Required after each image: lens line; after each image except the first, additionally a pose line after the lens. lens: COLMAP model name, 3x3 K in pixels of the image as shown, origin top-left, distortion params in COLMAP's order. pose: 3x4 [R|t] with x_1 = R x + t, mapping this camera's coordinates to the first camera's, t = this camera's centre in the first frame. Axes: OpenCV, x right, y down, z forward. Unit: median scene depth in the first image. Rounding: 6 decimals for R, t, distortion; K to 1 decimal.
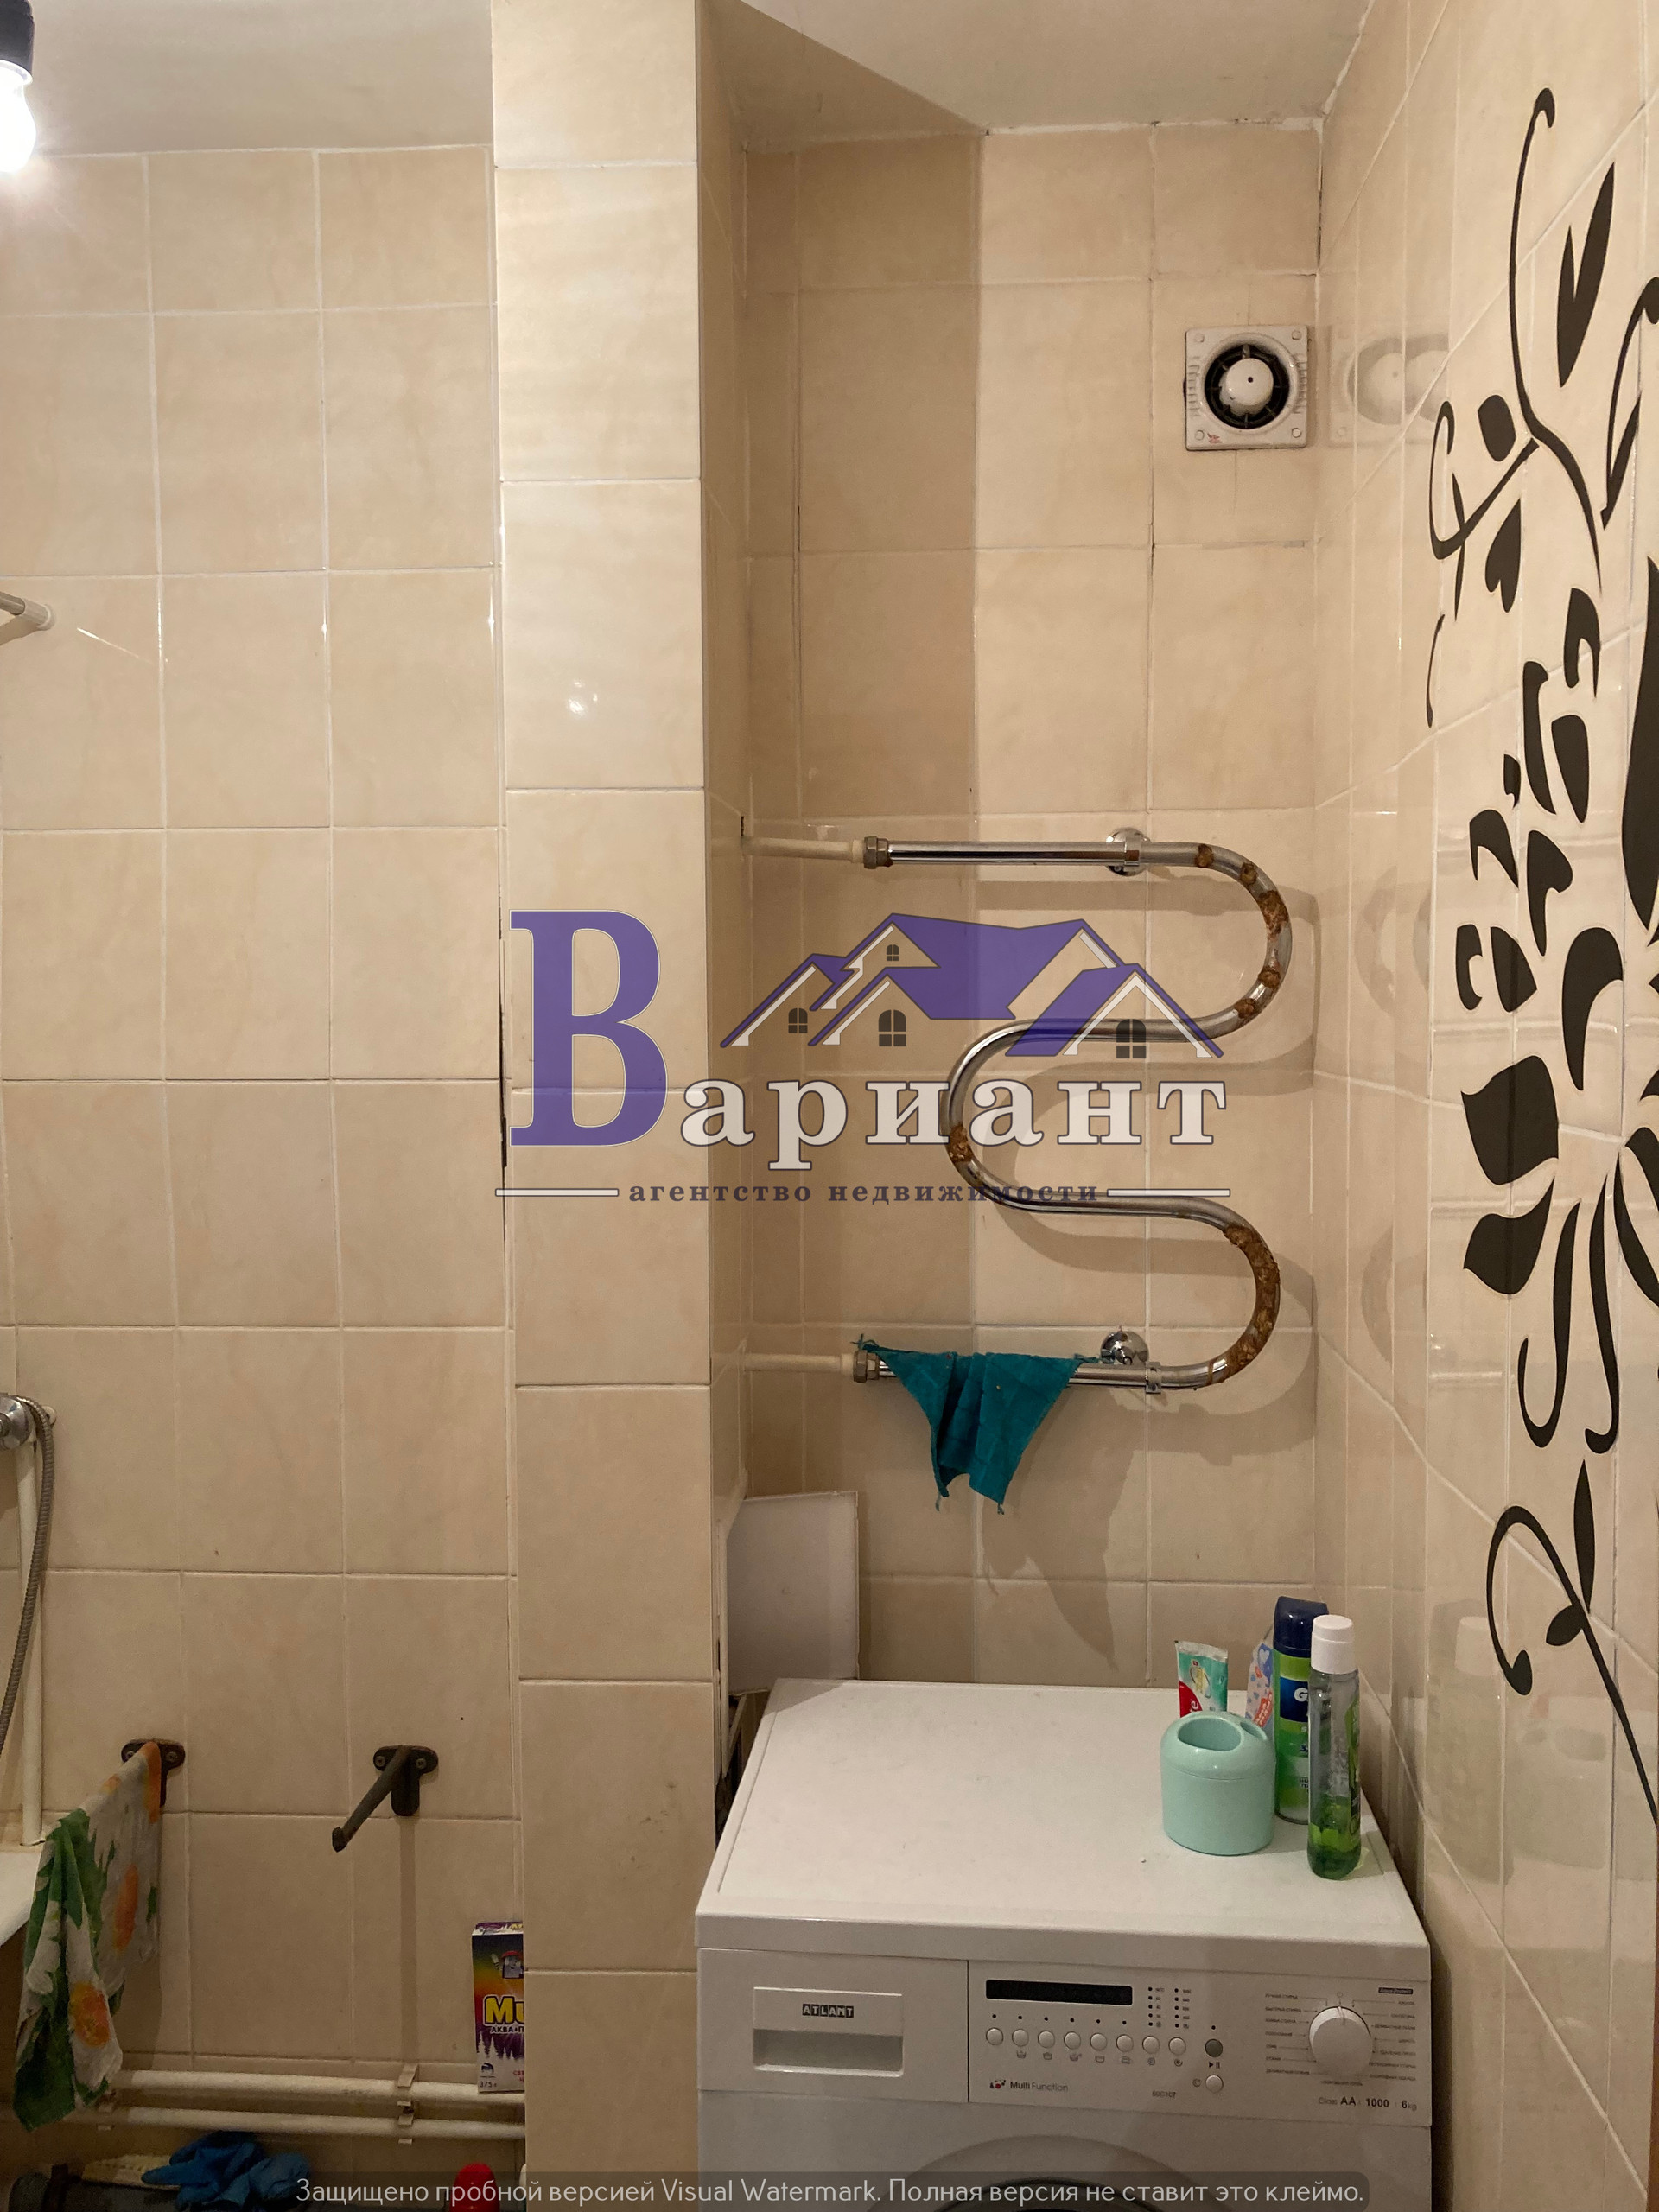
lens RADIAL K [[1796.6, 0, 830.3], [0, 1796.6, 1085.3], [0, 0, 1]] dist [0.056884, -0.061371]
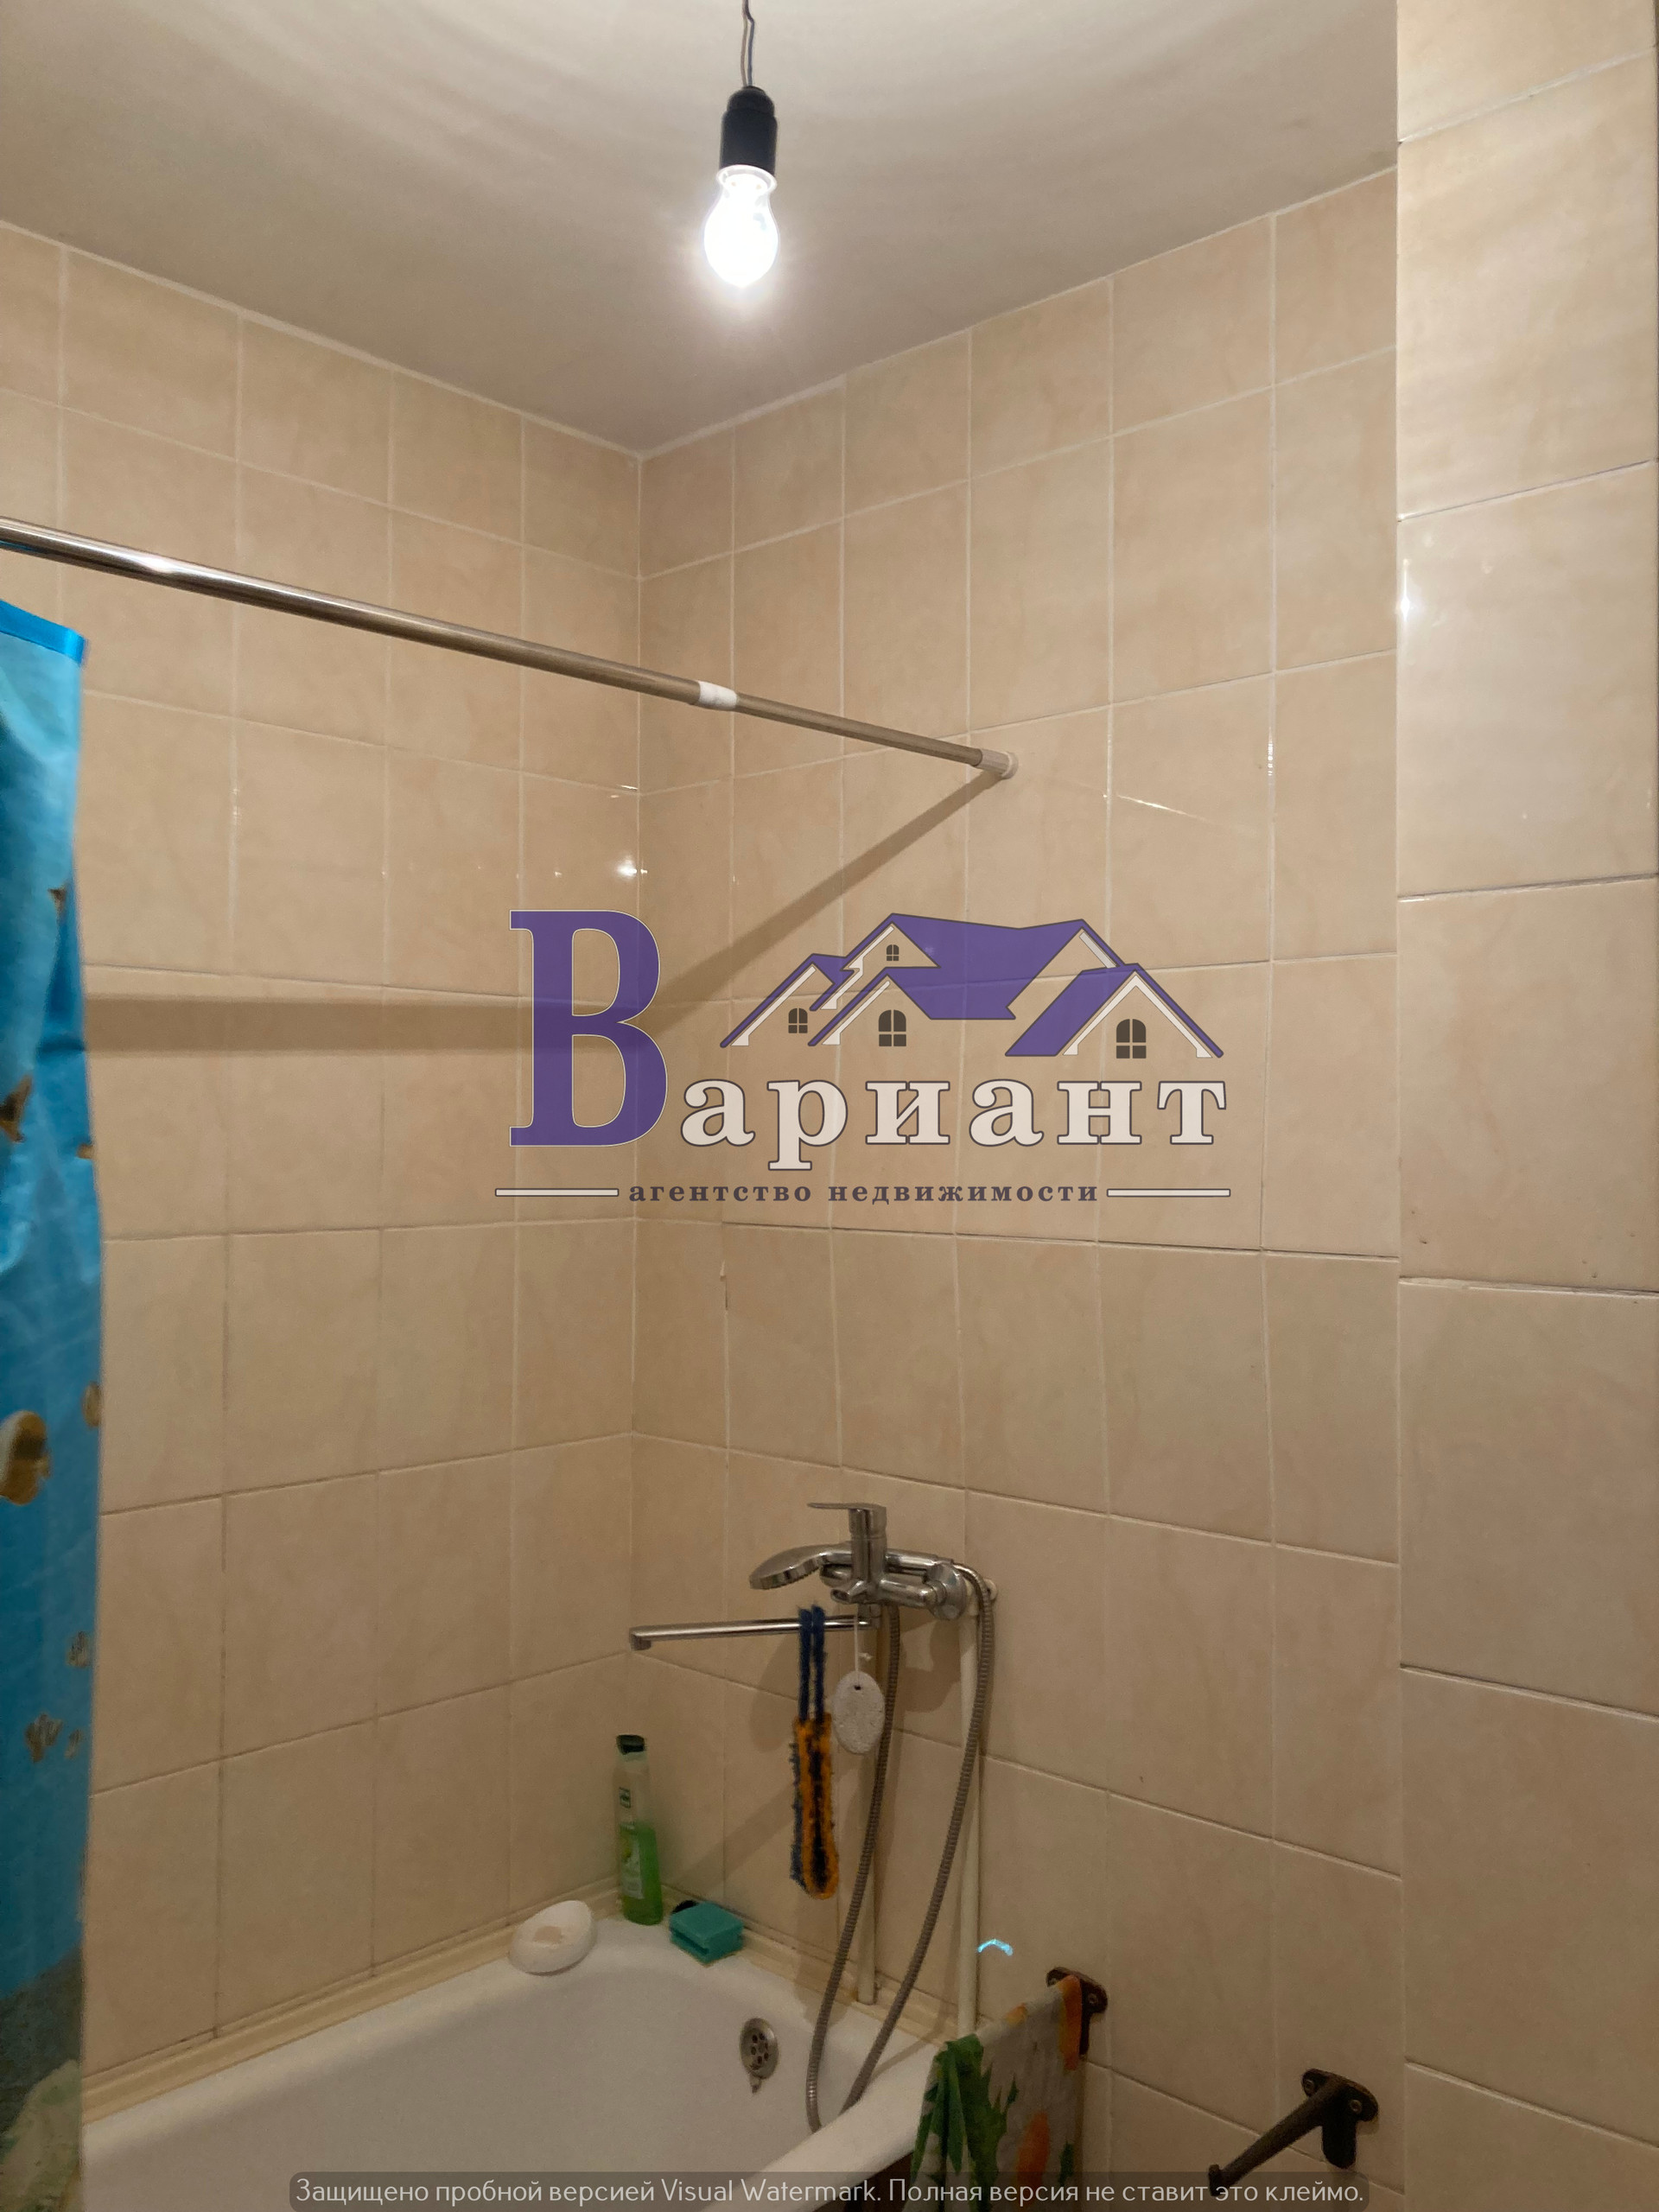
lens RADIAL K [[1796.6, 0, 852.2], [0, 1796.6, 1096.9], [0, 0, 1]] dist [0.056884, -0.061371]
pose [[0.785274, -0.005194, -0.619126, 0.105310], [-0.041034, 0.997330, -0.060413, -0.016452], [0.617787, 0.072846, 0.782964, 0.200112]]
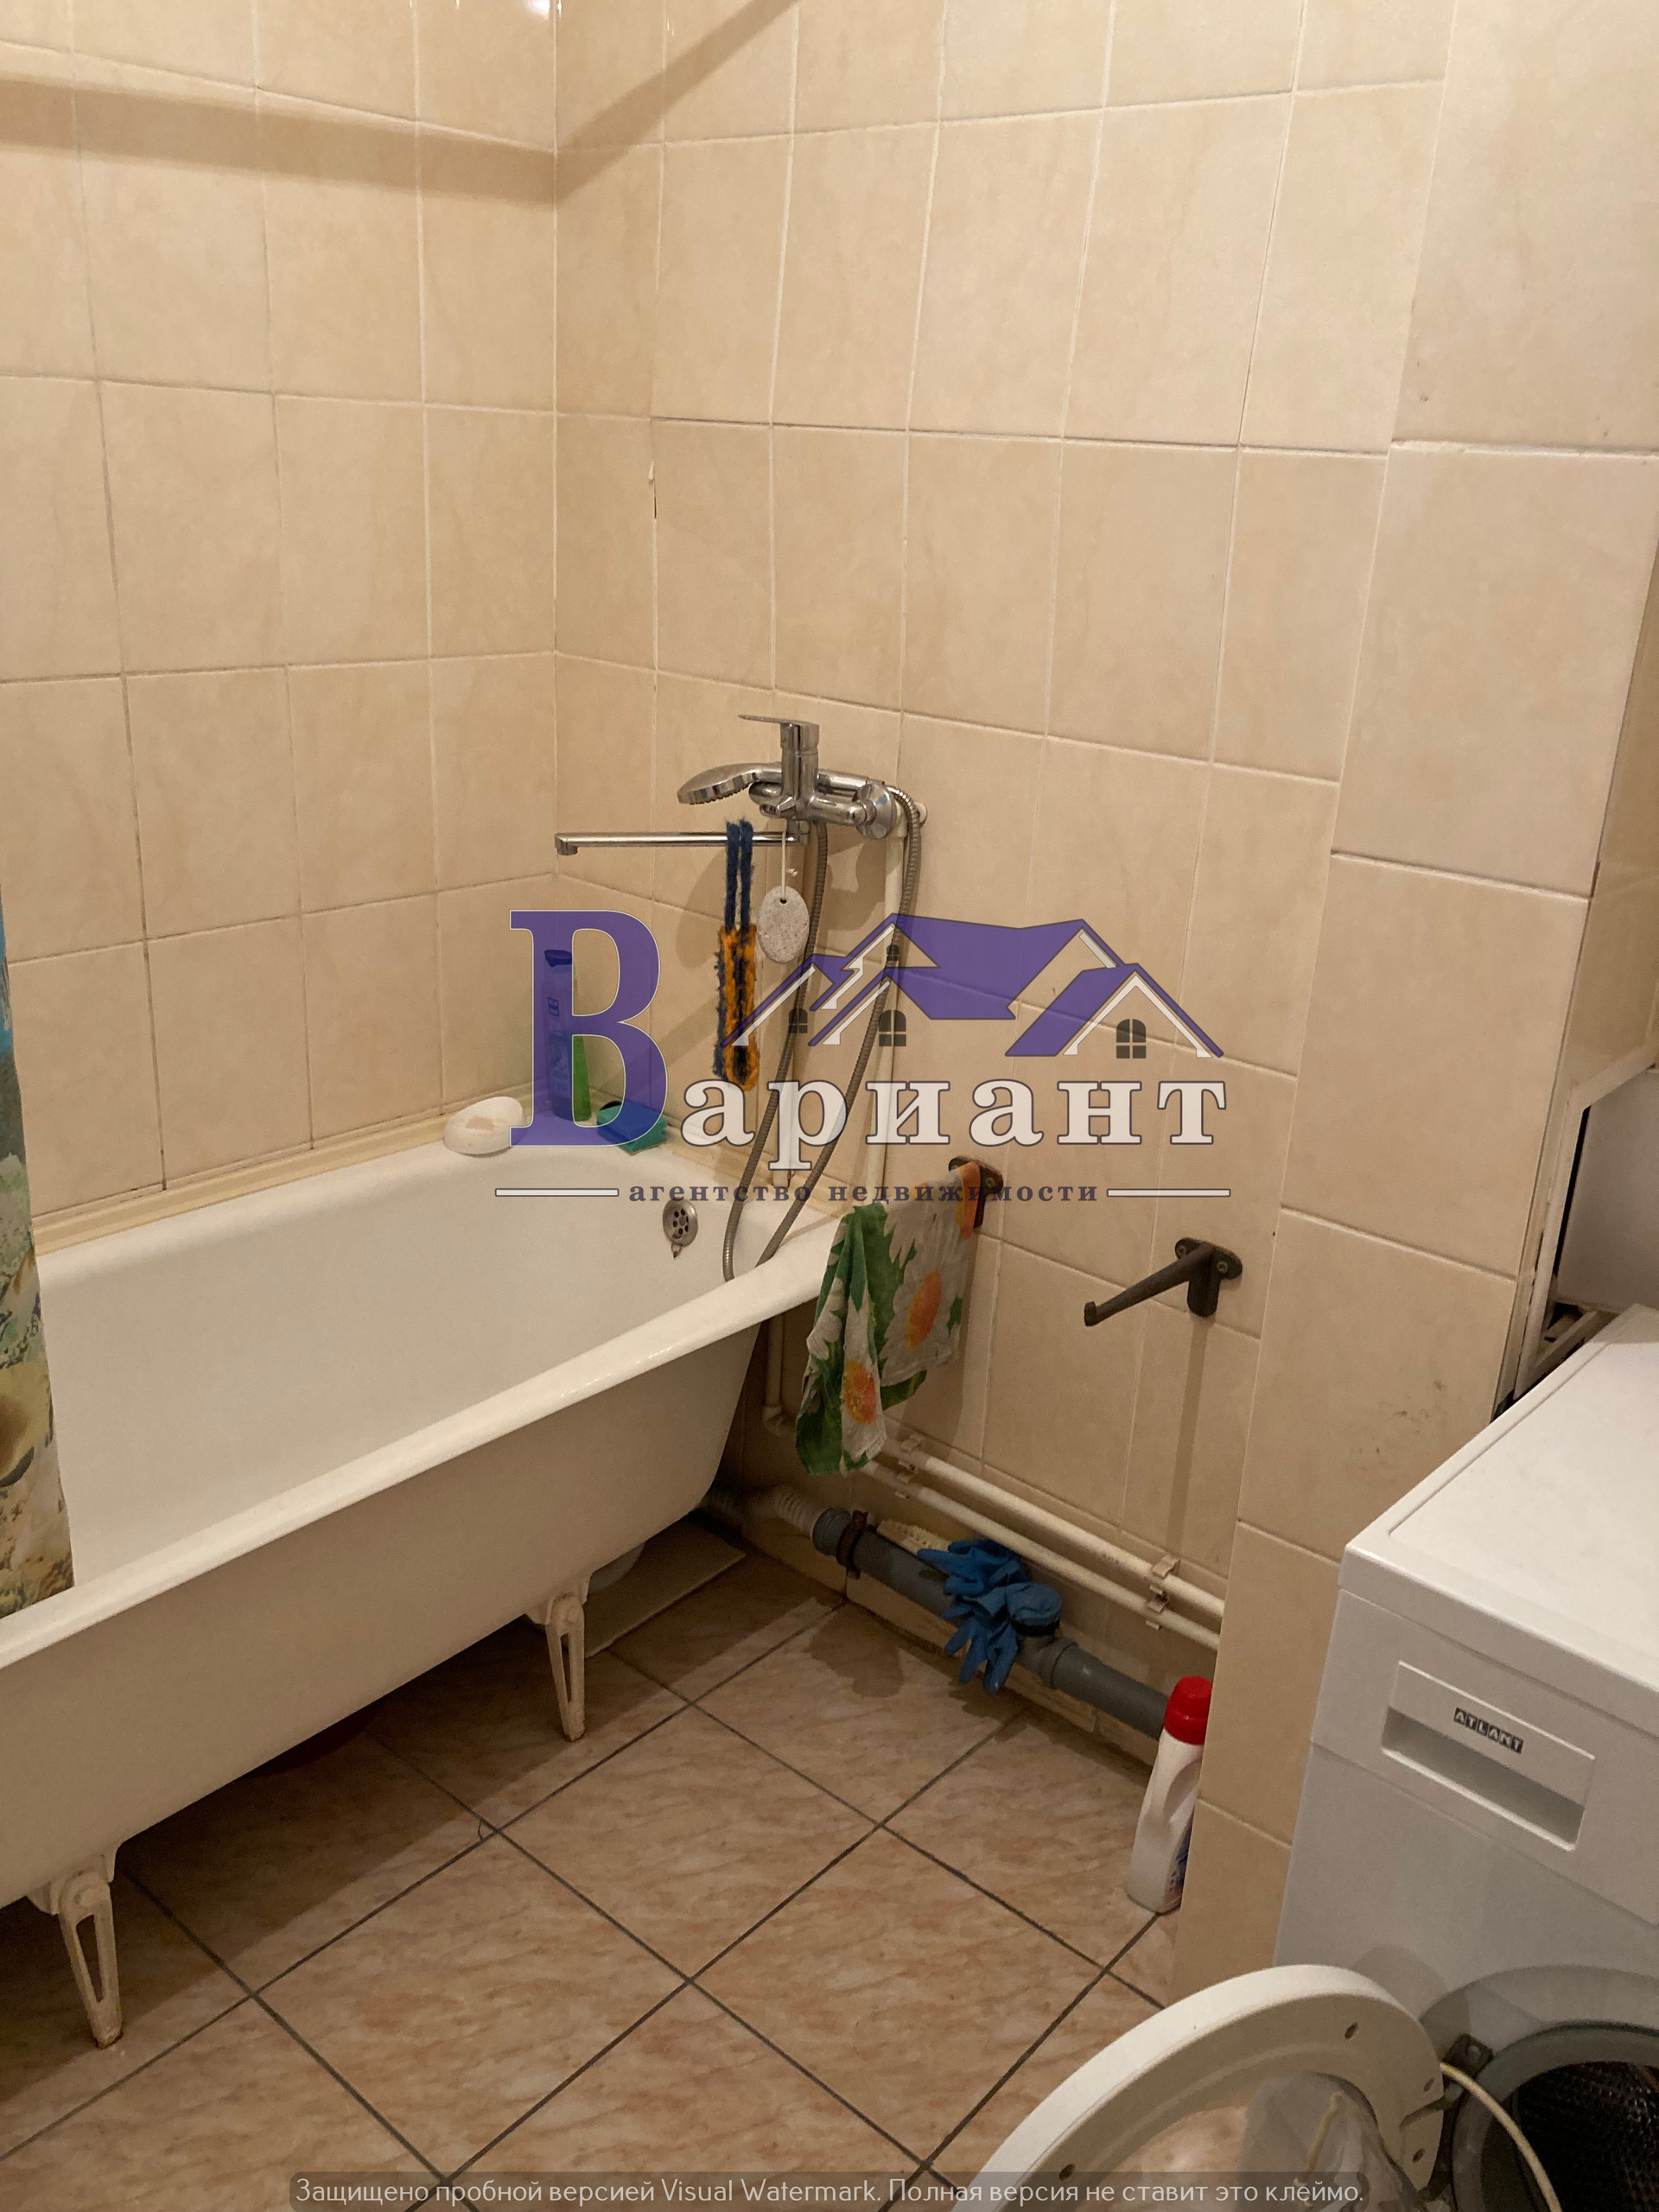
lens RADIAL K [[1796.6, 0, 859.1], [0, 1796.6, 1072.6], [0, 0, 1]] dist [0.056884, -0.061371]
pose [[0.805630, 0.240547, -0.541384, 0.089067], [-0.090938, 0.953237, 0.288216, 0.046088], [0.585397, -0.182963, 0.789832, 0.221333]]
